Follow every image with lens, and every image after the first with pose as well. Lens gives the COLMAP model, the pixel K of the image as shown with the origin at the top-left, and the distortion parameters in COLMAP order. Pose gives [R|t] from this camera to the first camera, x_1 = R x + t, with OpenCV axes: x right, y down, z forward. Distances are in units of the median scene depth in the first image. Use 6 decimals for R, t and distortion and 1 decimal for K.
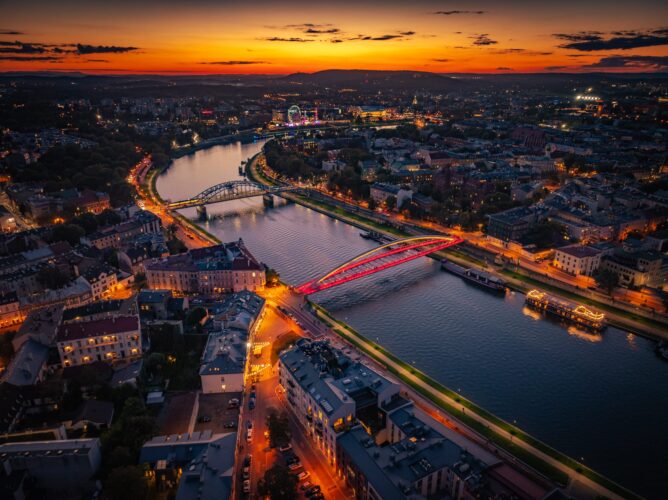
lens RADIAL K [[490.0, 0, 334.0], [0, 490.0, 250.0], [0, 0, 1]] dist [-0.029208, -0.003880]
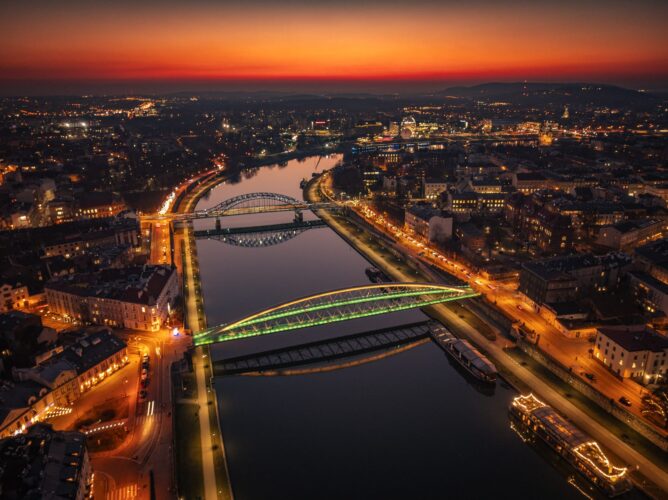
lens RADIAL K [[490.0, 0, 334.0], [0, 490.0, 250.0], [0, 0, 1]] dist [-0.029208, -0.003880]
pose [[0.943769, 0.094316, -0.316865, 0.302788], [-0.103697, 0.994526, -0.012832, -0.055625], [0.313921, 0.044968, 0.948384, 0.282924]]
